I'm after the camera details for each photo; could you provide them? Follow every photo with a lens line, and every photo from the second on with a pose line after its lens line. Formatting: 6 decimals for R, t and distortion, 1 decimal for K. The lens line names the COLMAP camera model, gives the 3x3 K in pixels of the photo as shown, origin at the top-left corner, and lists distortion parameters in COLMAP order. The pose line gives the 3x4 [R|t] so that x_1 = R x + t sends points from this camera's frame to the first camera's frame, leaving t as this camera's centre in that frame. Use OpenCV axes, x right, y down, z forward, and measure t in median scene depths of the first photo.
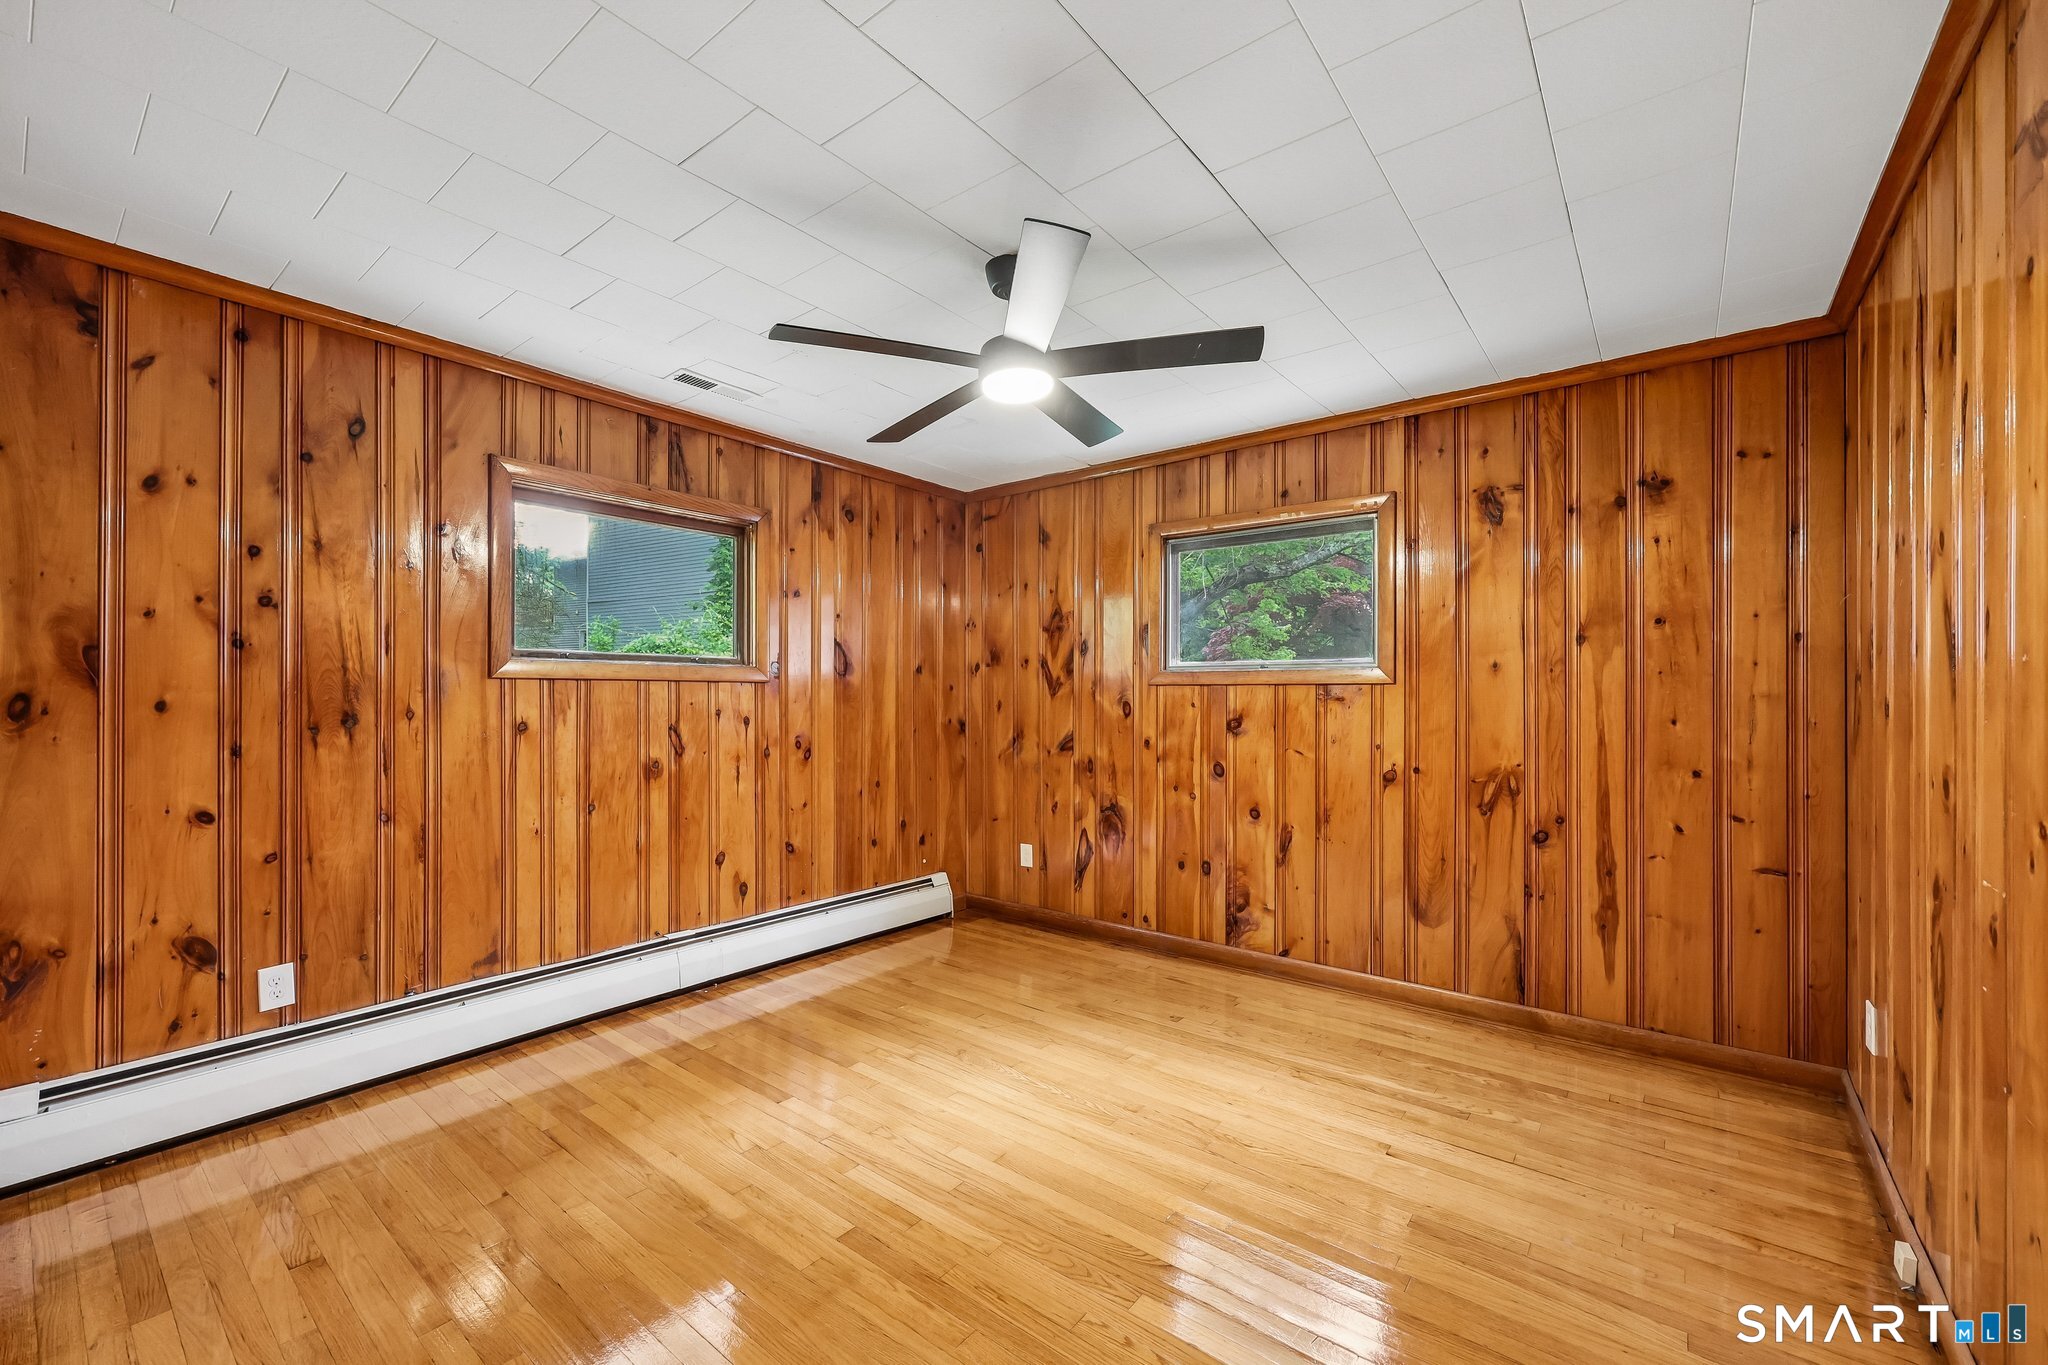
lens RADIAL K [[834.9, 0, 1016.5], [0, 834.9, 694.0], [0, 0, 1]] dist [0.000949, 0.000153]
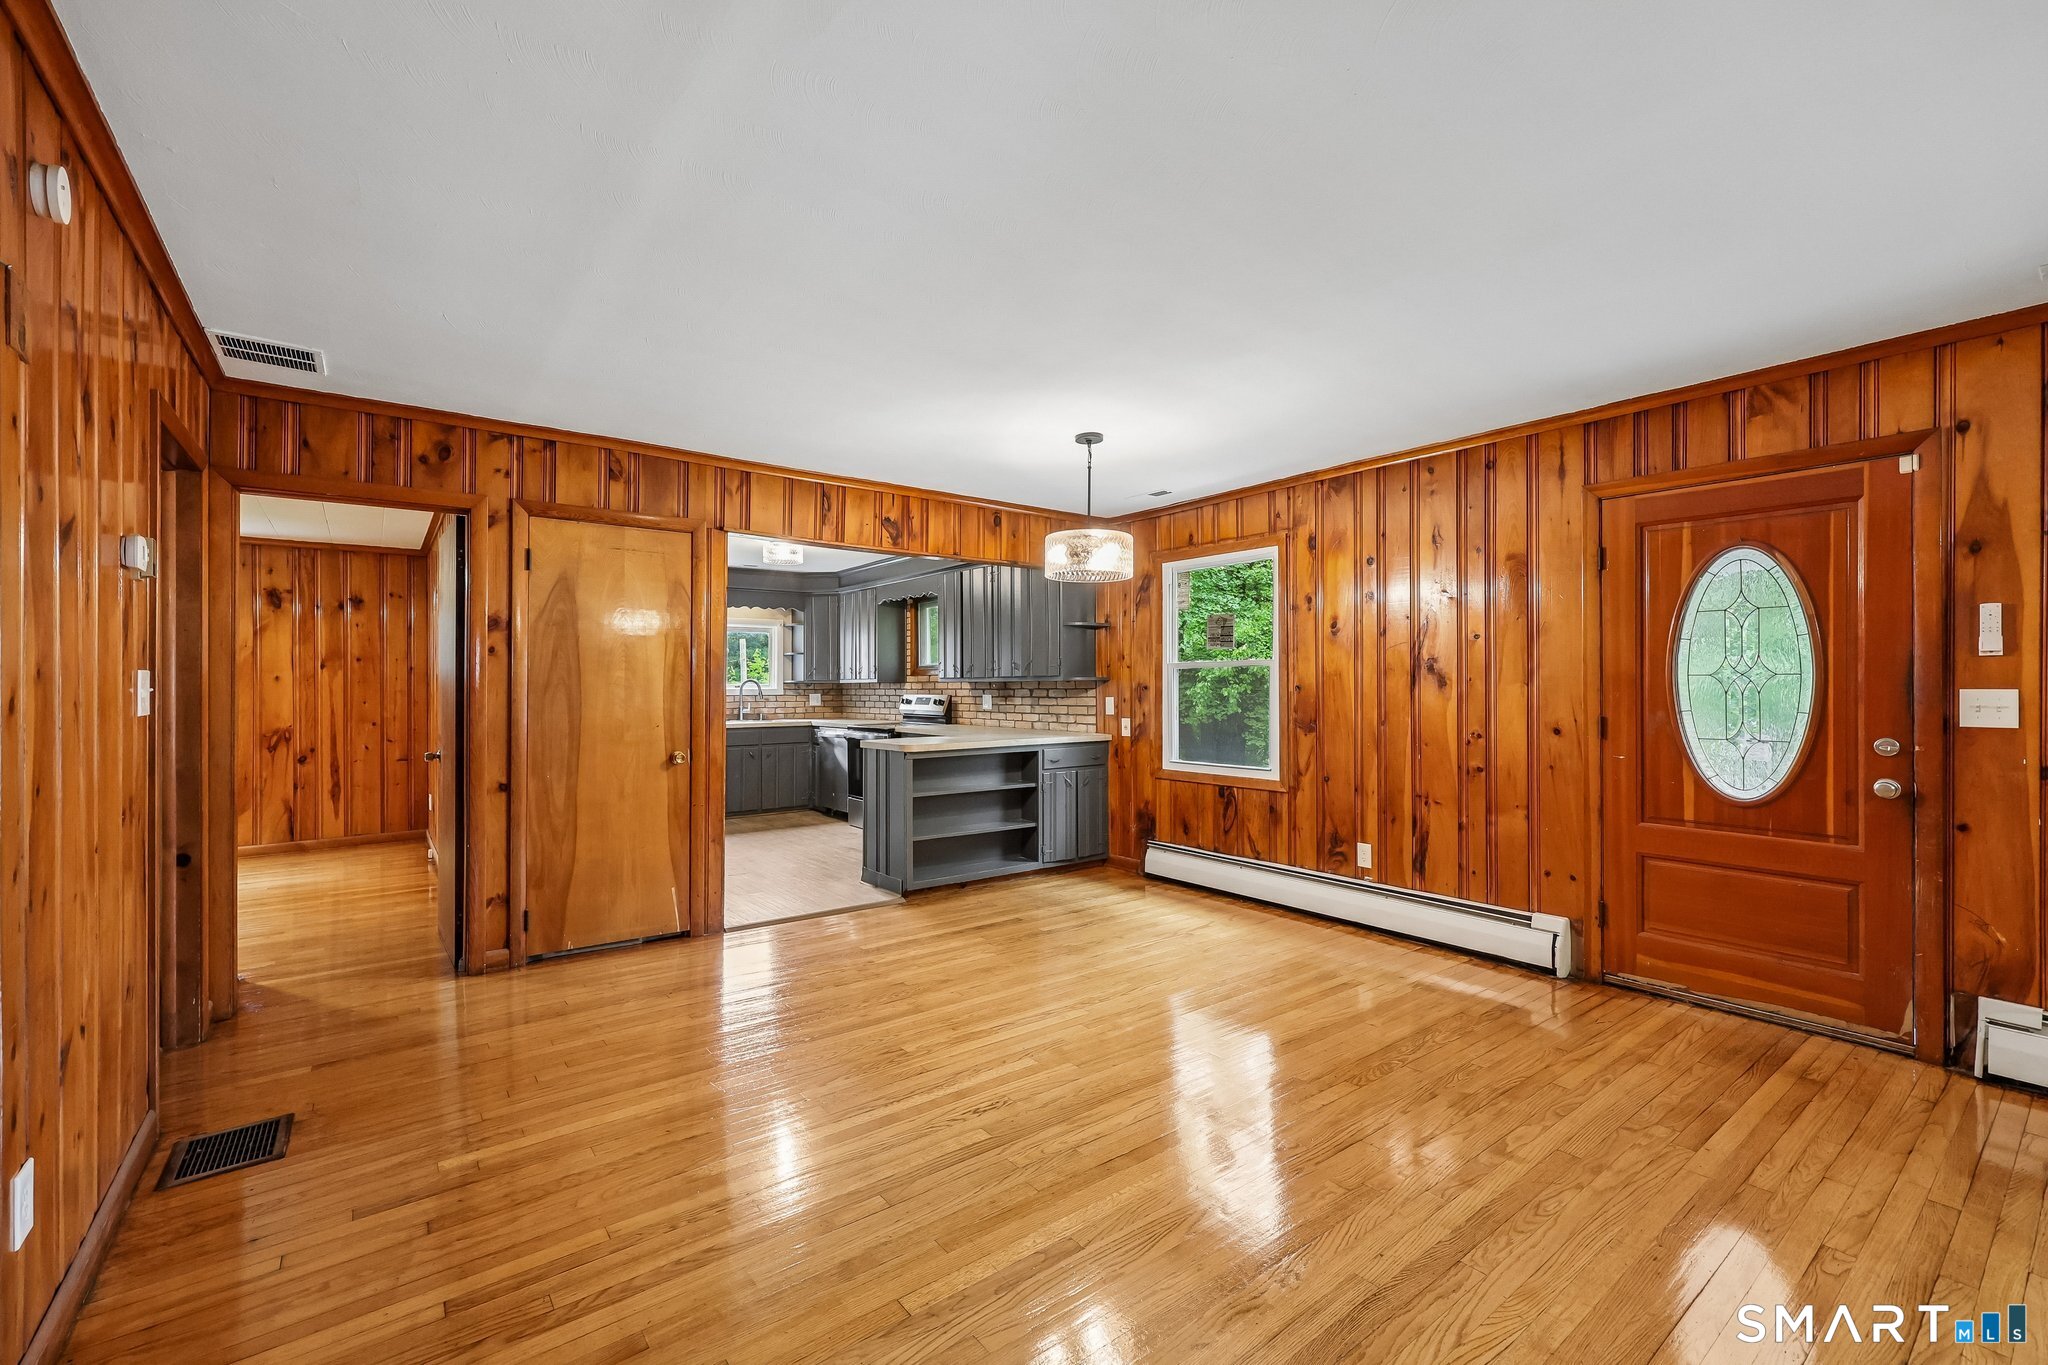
lens RADIAL K [[853.0, 0, 1018.8], [0, 853.0, 684.3], [0, 0, 1]] dist [0.001534, -0.000063]
pose [[0.246578, 0.002000, 0.969121, -0.874998], [0.005947, 0.999976, -0.003577, 0.000549], [-0.969105, 0.006646, 0.246560, -1.107312]]
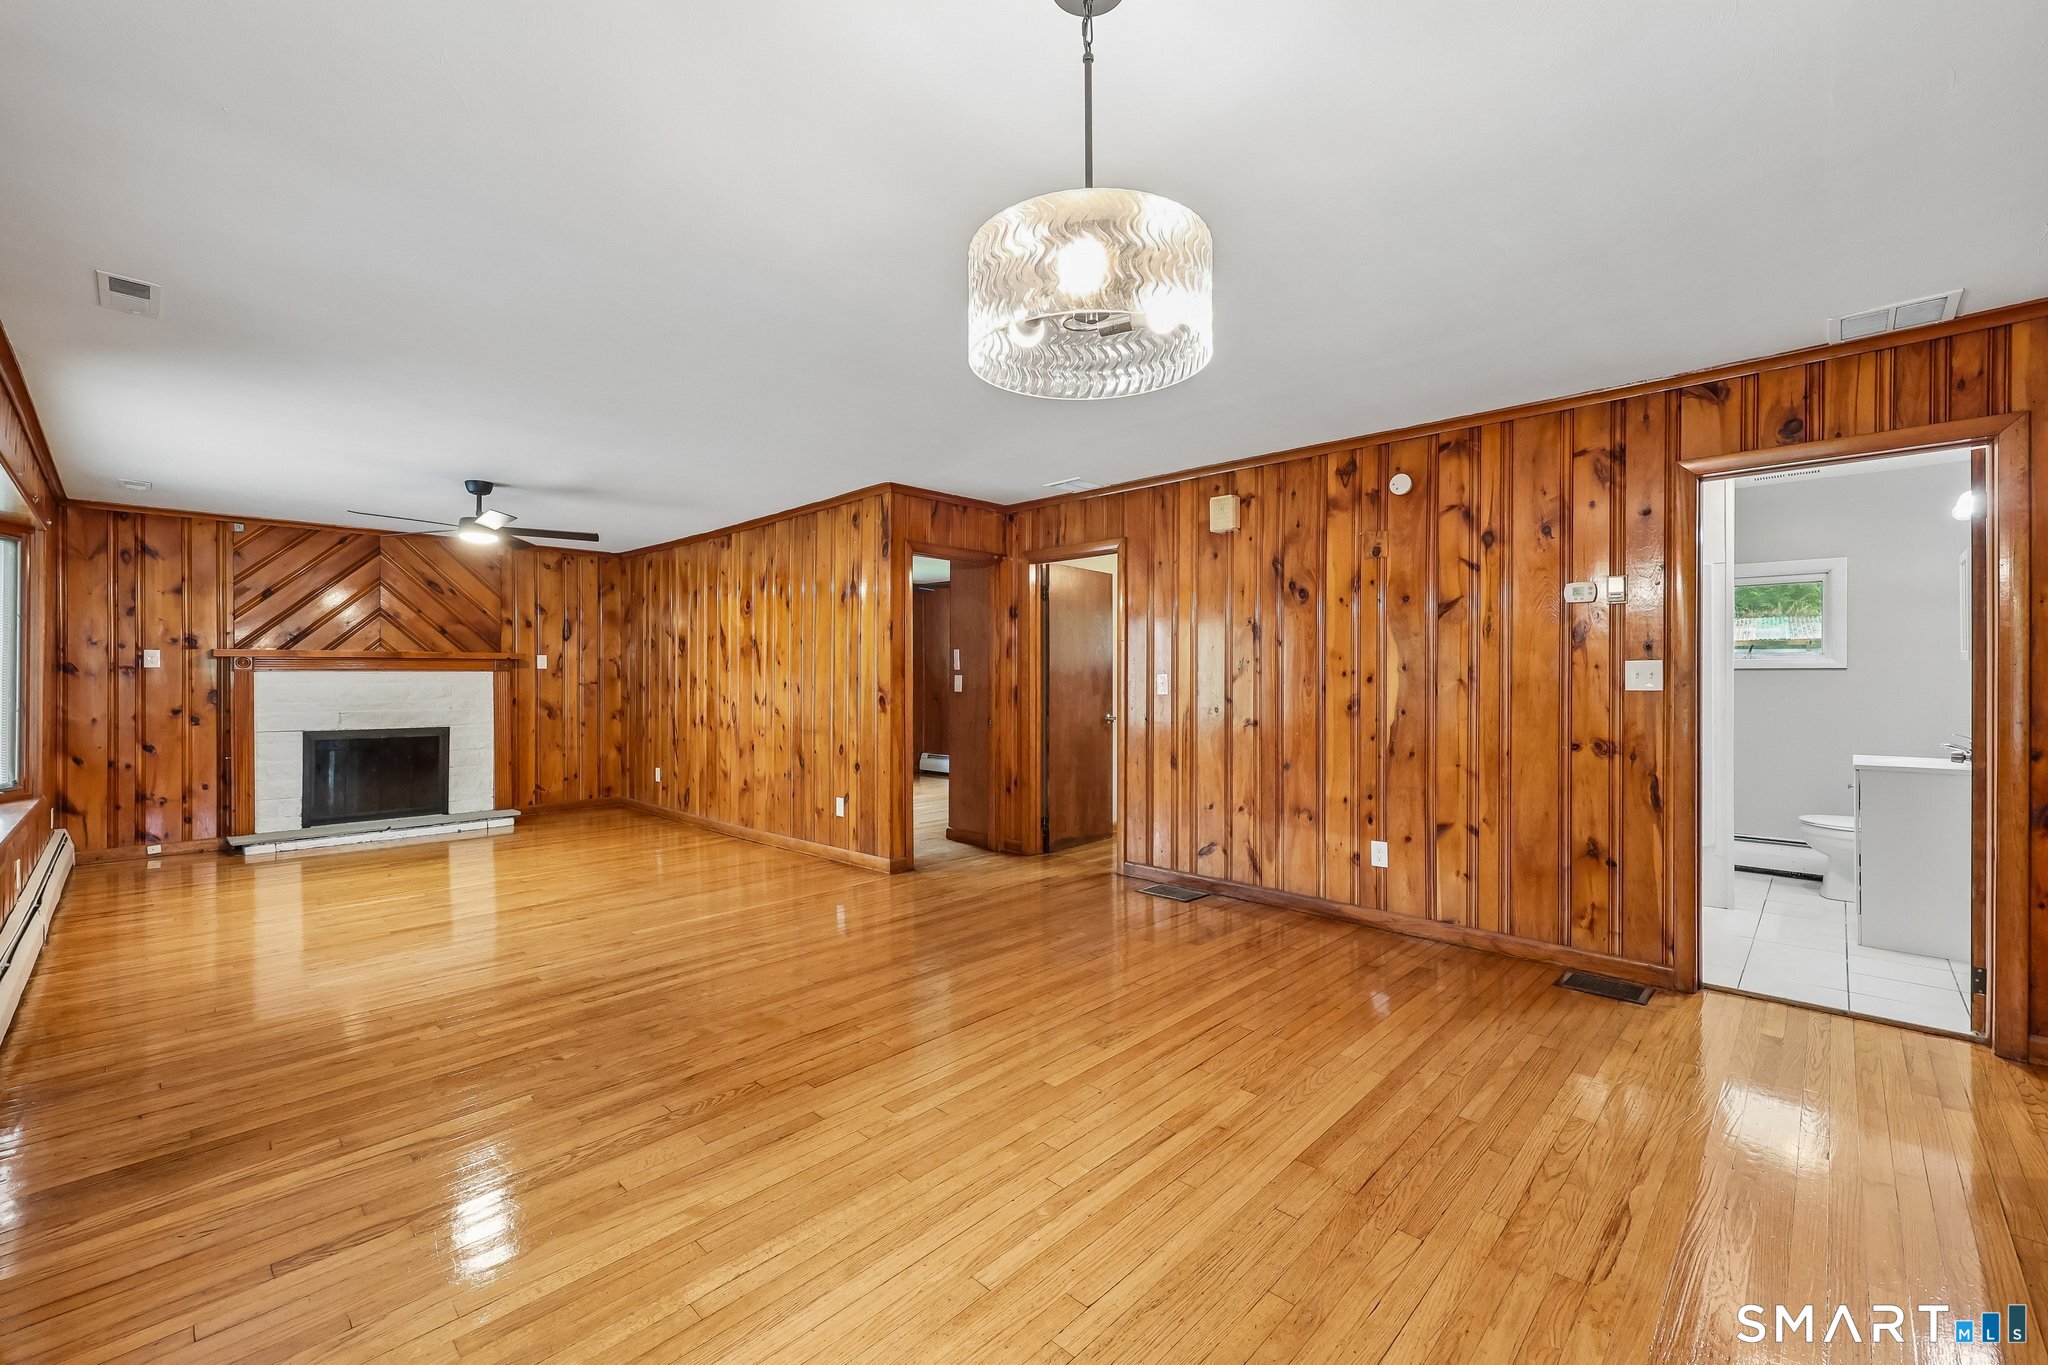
lens RADIAL K [[847.5, 0, 1027.7], [0, 847.5, 672.6], [0, 0, 1]] dist [0.000108, 0.000103]
pose [[-0.086277, -0.004205, -0.996262, 0.599476], [-0.003141, 0.999987, -0.003948, 0.004426], [0.996266, 0.002789, -0.086289, -0.919919]]
